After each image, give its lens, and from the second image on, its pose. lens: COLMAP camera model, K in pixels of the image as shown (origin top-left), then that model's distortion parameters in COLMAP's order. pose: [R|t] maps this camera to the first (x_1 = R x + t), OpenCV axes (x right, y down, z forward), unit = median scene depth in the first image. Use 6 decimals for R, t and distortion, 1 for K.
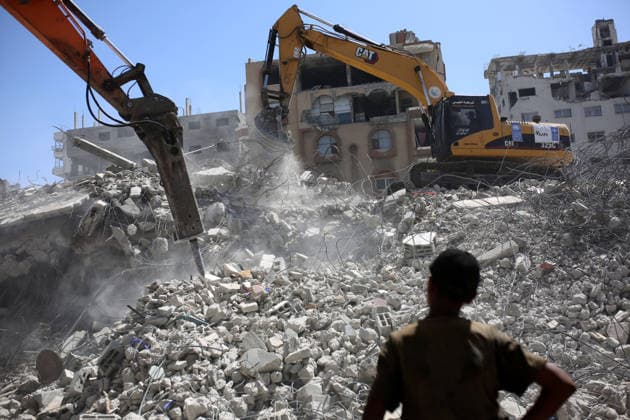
lens RADIAL K [[584.8, 0, 315.0], [0, 584.8, 210.0], [0, 0, 1]] dist [-0.074286, 0.085817]
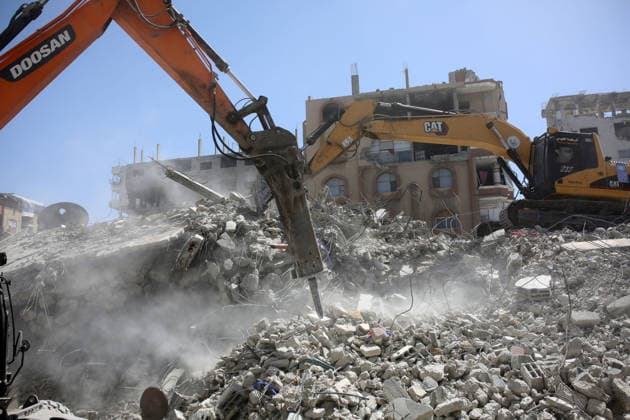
lens RADIAL K [[584.8, 0, 315.0], [0, 584.8, 210.0], [0, 0, 1]] dist [-0.074286, 0.085817]
pose [[0.996777, 0.018066, -0.078157, -0.098445], [-0.022991, 0.997775, -0.062578, -0.000580], [0.076852, 0.064173, 0.994975, 0.026553]]
